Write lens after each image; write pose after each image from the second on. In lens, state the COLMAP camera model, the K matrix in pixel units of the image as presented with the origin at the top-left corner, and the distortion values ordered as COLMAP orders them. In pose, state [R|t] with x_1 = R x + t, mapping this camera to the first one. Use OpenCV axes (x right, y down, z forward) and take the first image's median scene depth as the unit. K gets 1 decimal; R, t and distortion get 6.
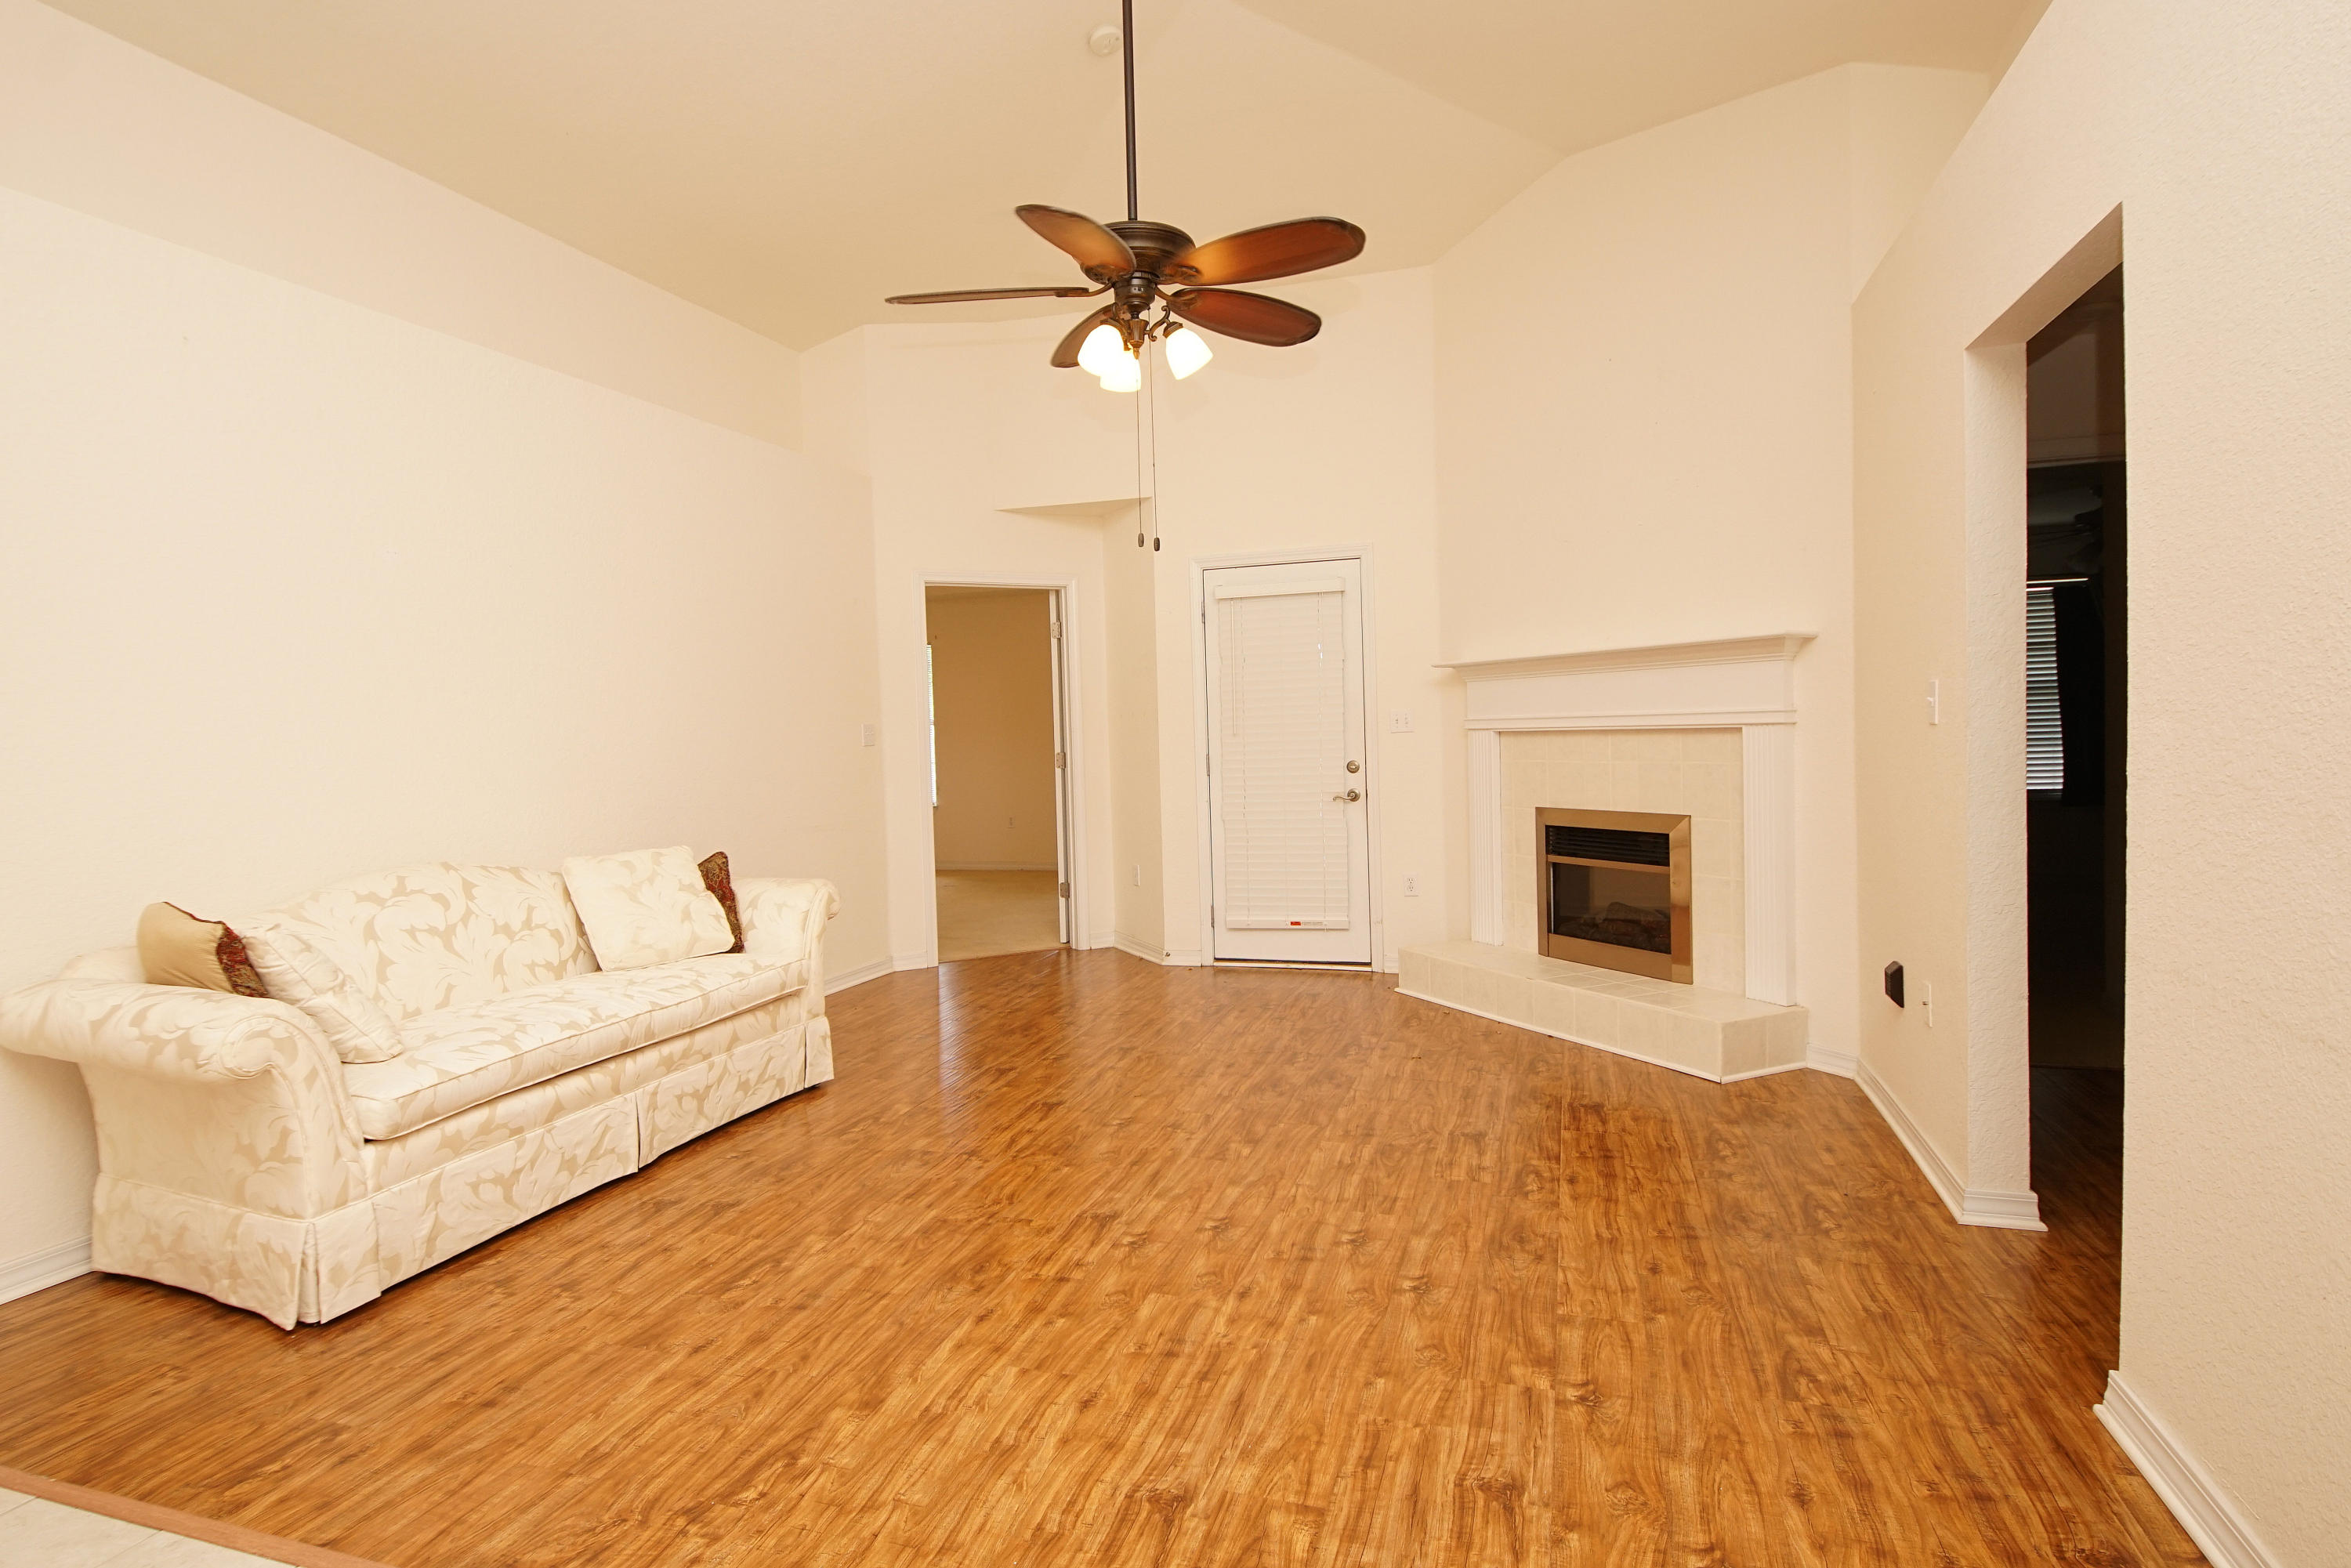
lens RADIAL K [[1259.0, 0, 1146.6], [0, 1259.0, 767.0], [0, 0, 1]] dist [0.036406, -0.032490]
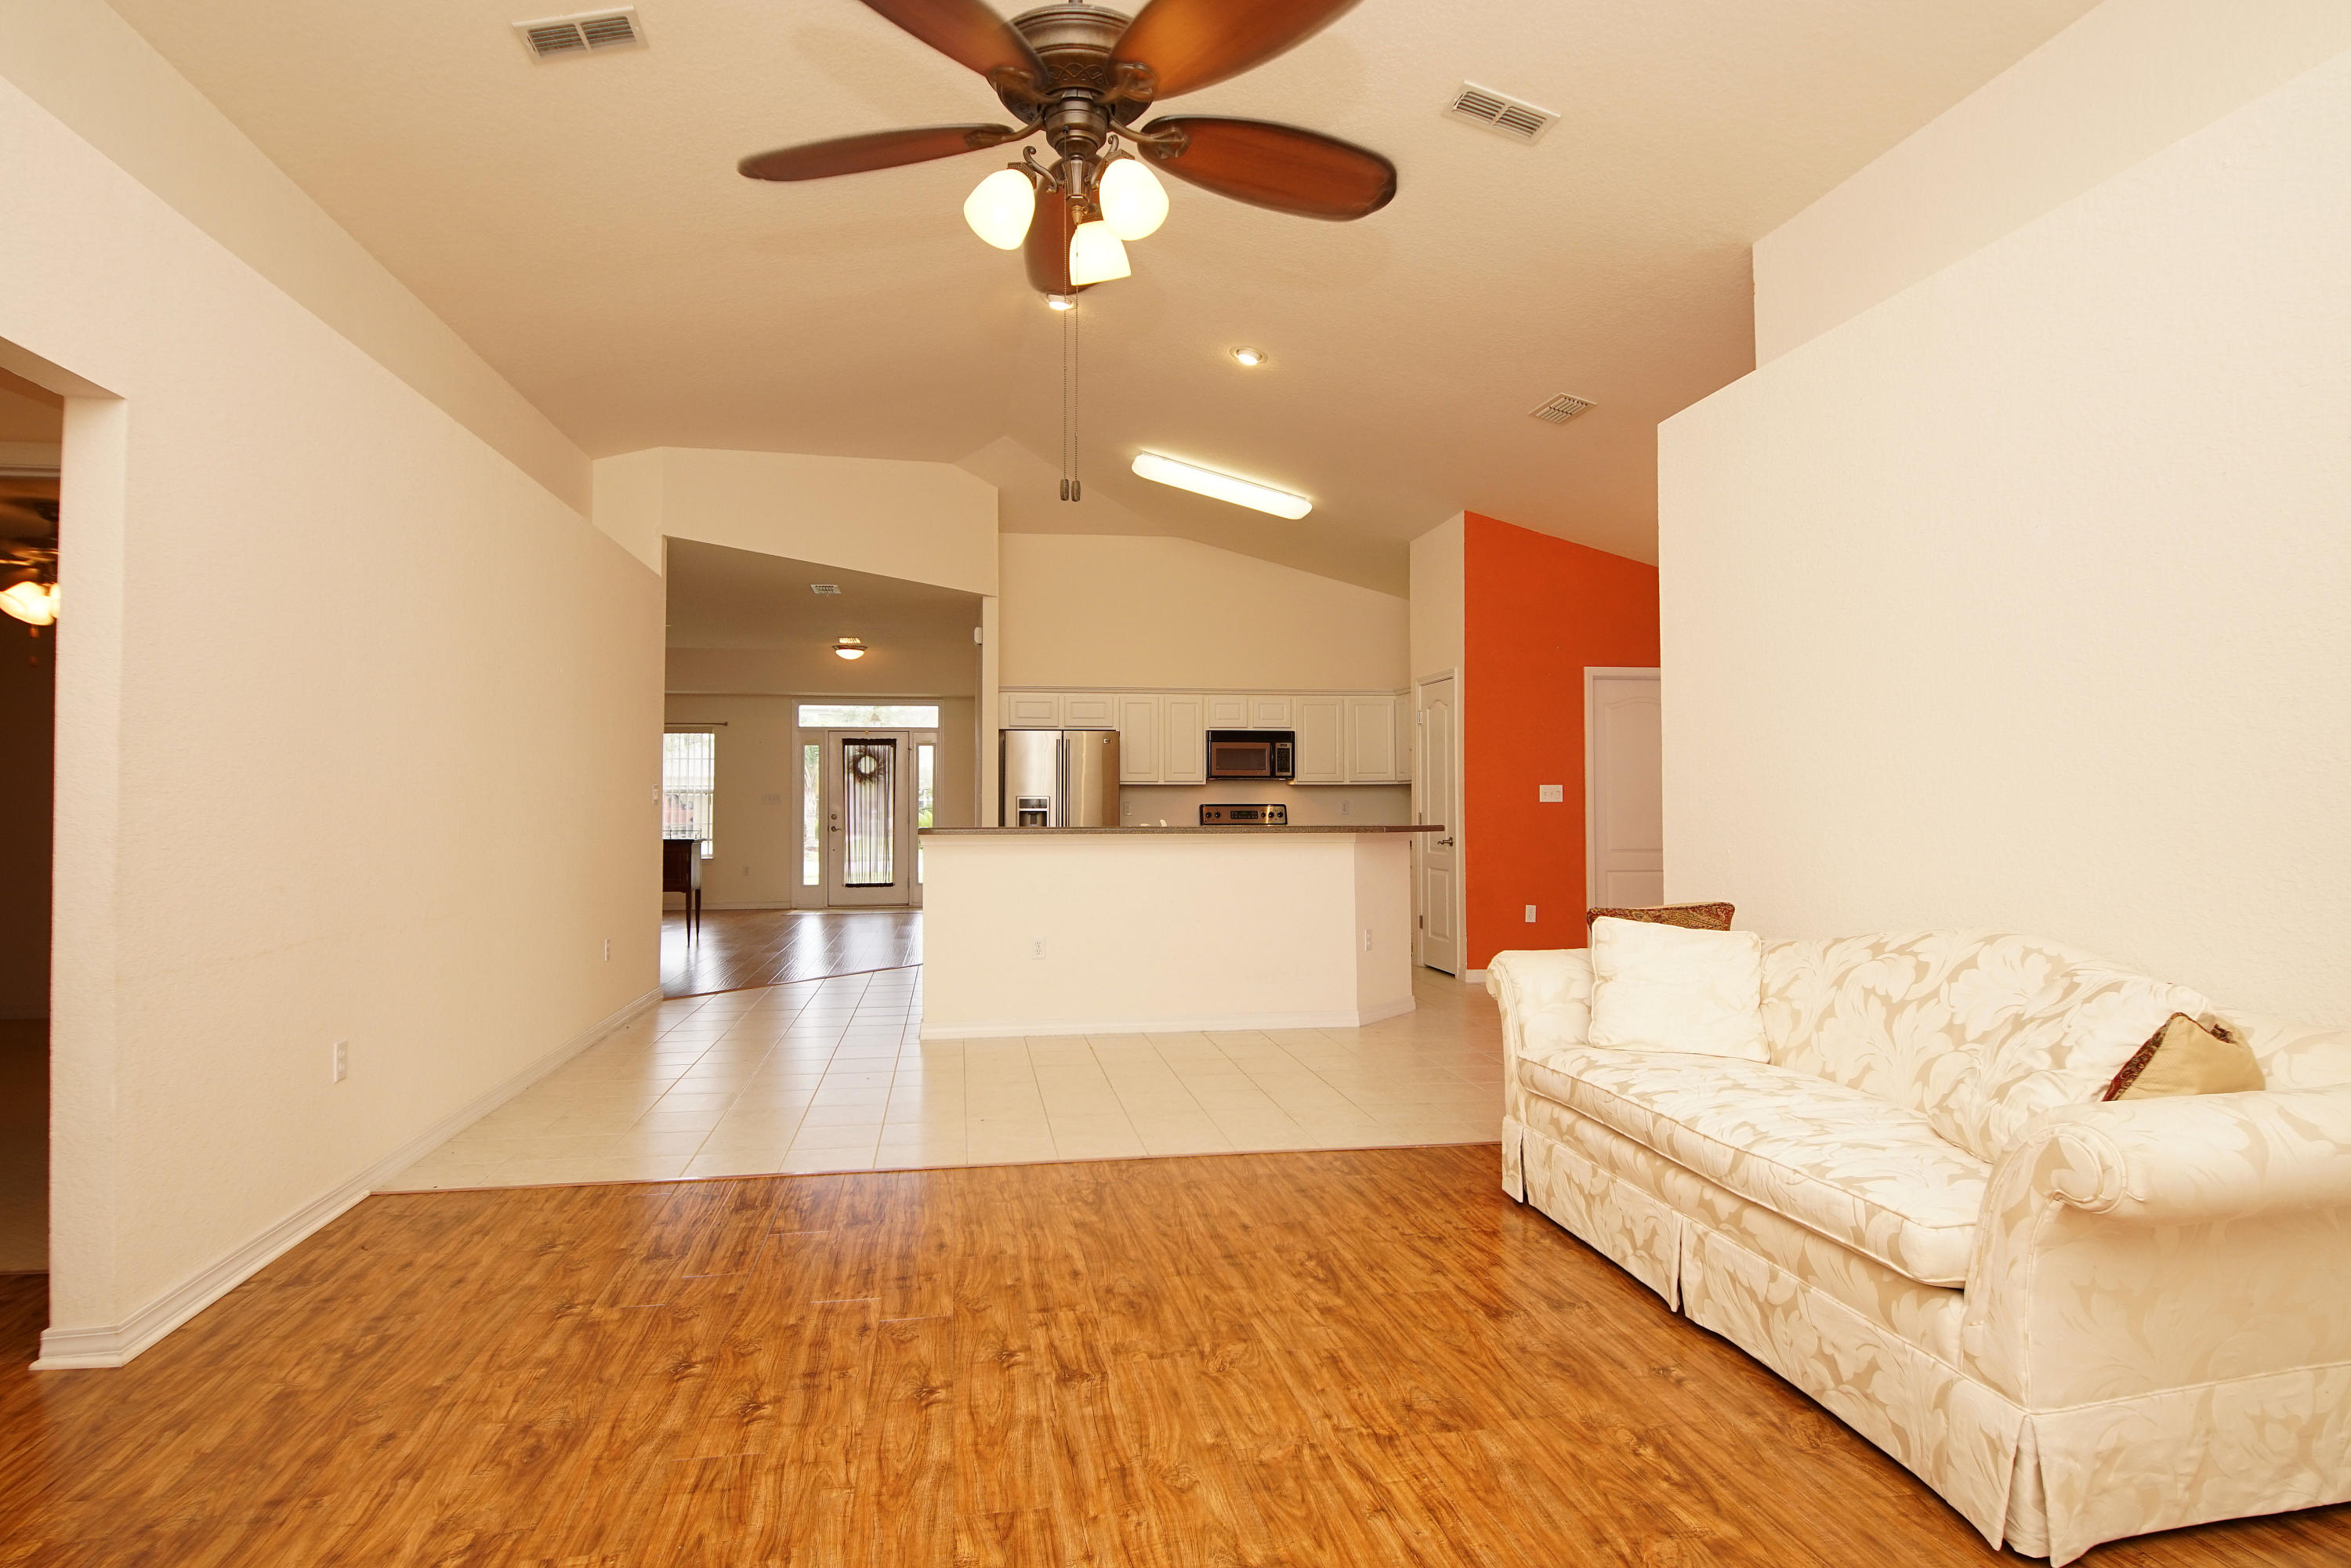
lens RADIAL K [[1259.0, 0, 1146.6], [0, 1259.0, 767.0], [0, 0, 1]] dist [0.036406, -0.032490]
pose [[-0.887891, 0.016091, -0.459773, 0.281006], [0.012483, 0.999863, 0.010886, -0.043951], [0.459885, 0.003926, -0.887970, 1.667508]]
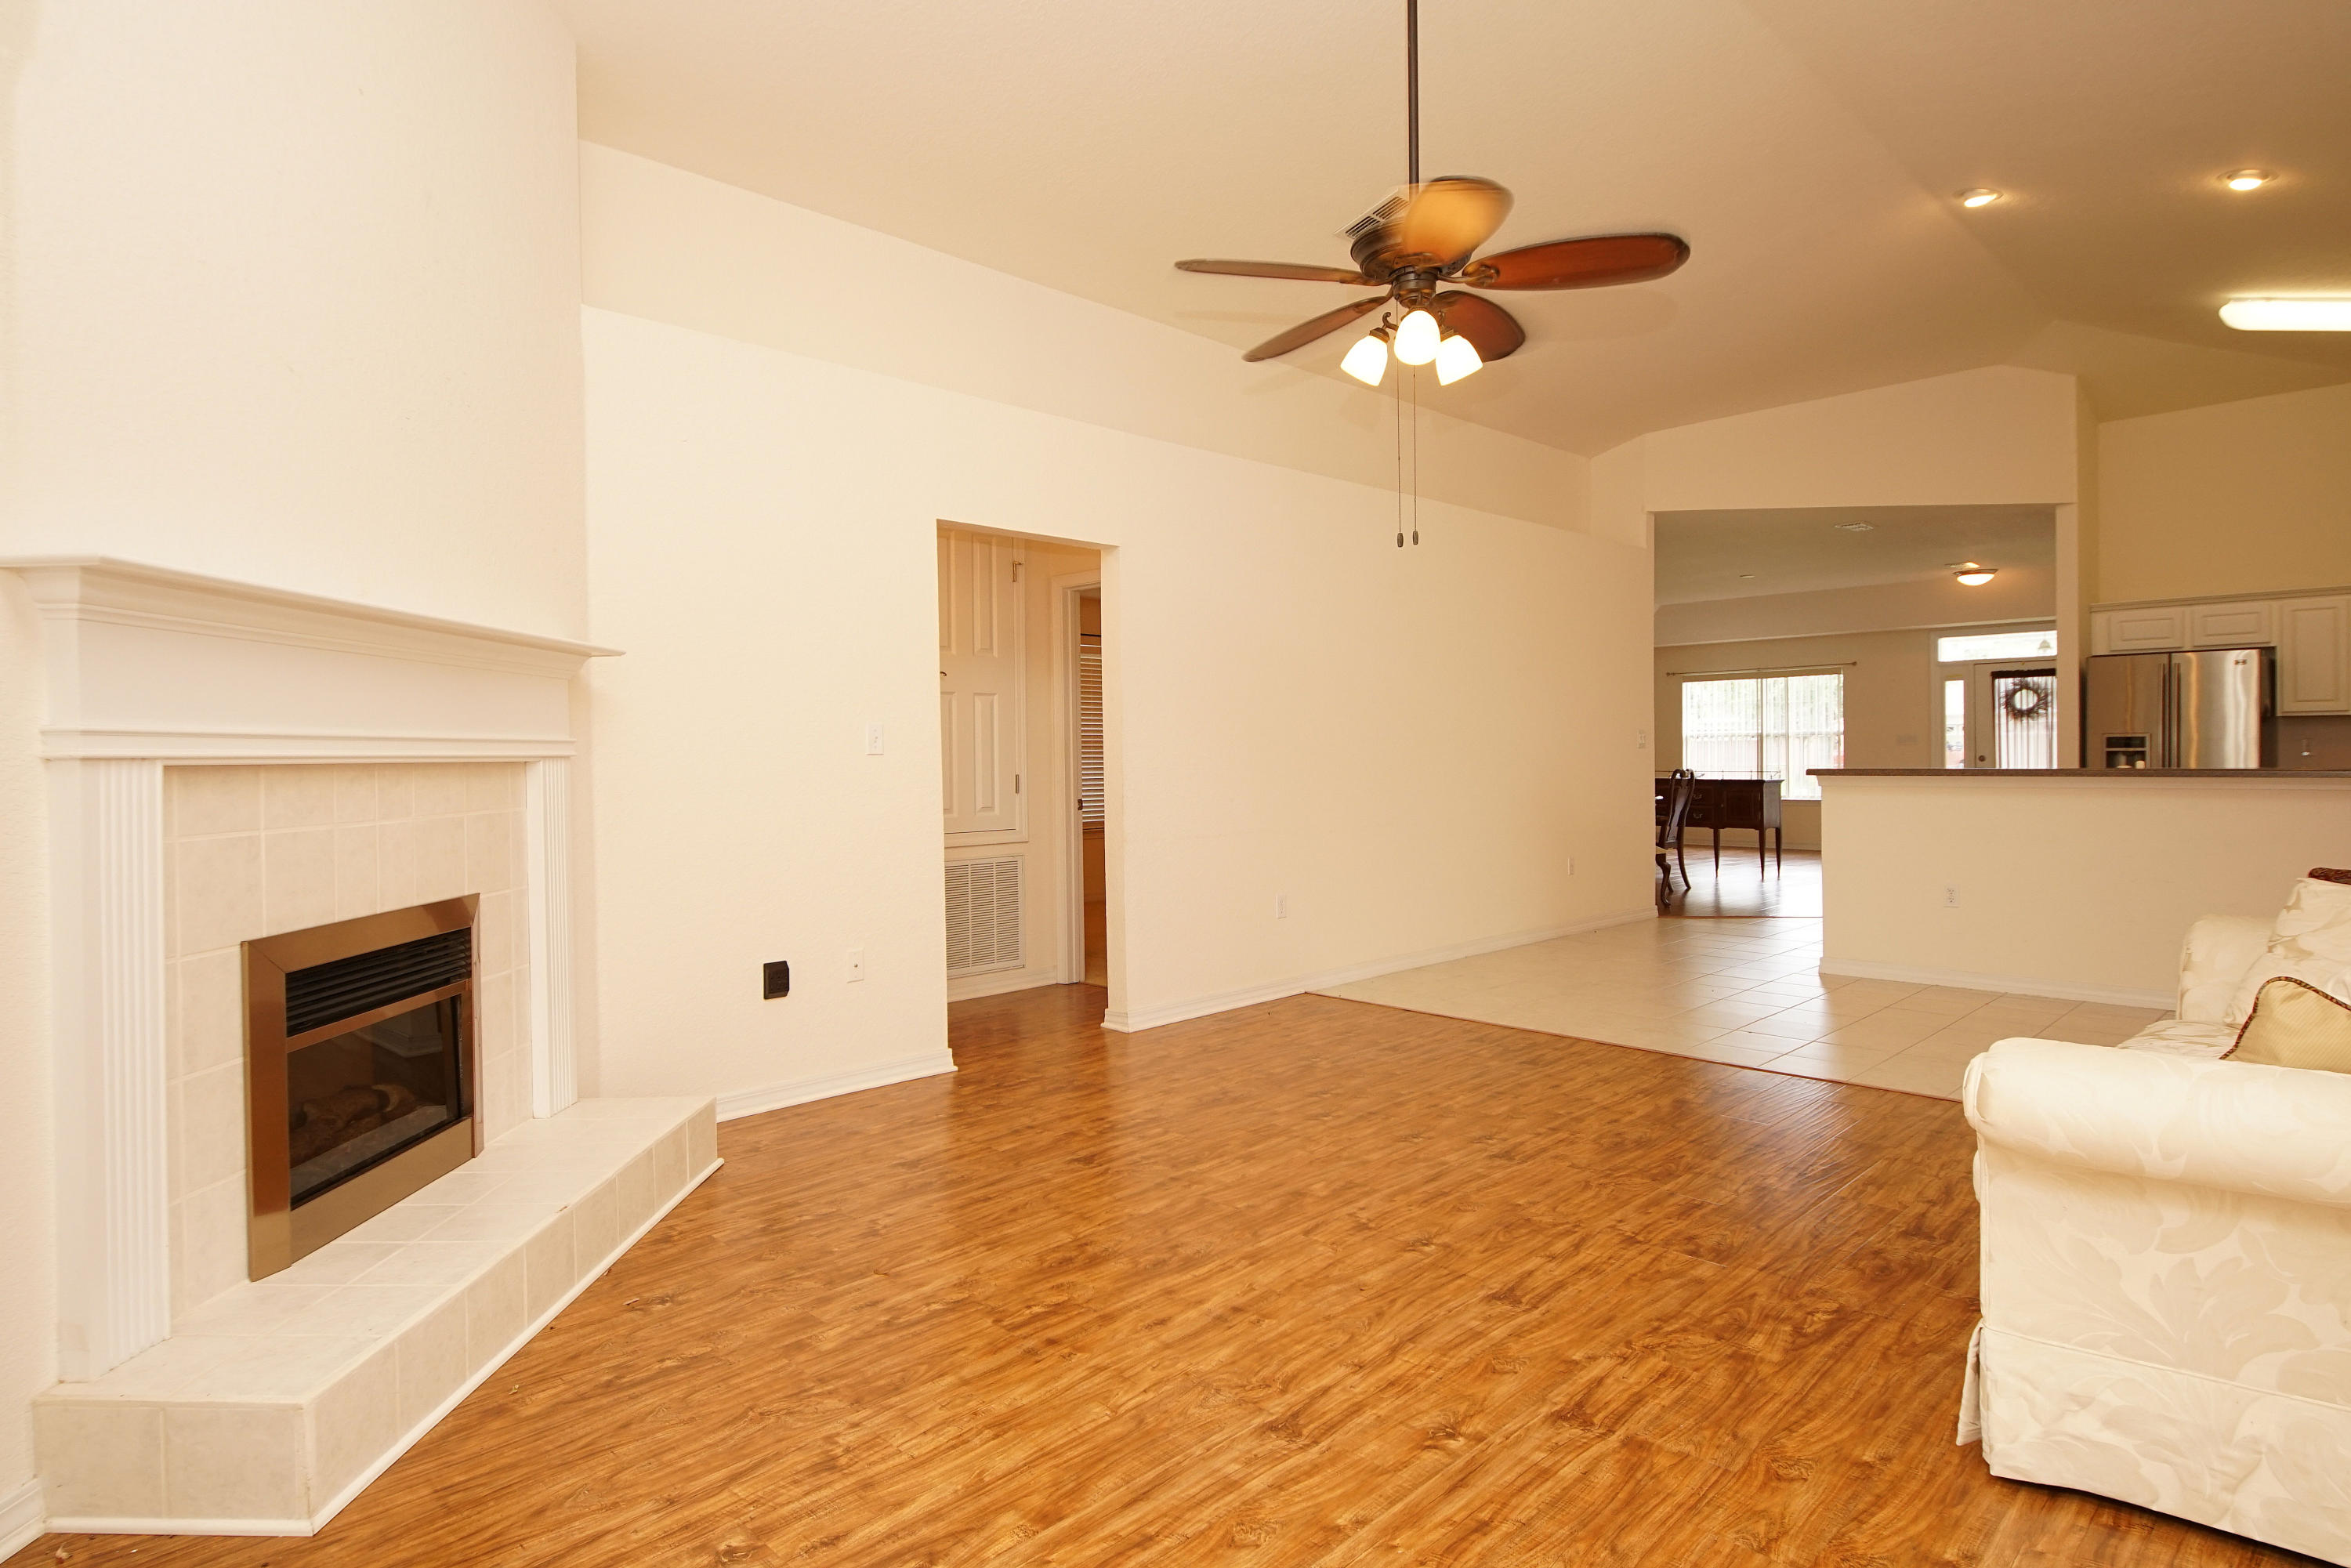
lens RADIAL K [[1259.0, 0, 1146.6], [0, 1259.0, 767.0], [0, 0, 1]] dist [0.036406, -0.032490]
pose [[-0.886282, 0.033236, 0.461952, -0.275063], [0.050022, 0.998456, 0.024135, -0.037626], [-0.460436, 0.044498, -0.886577, 2.048725]]
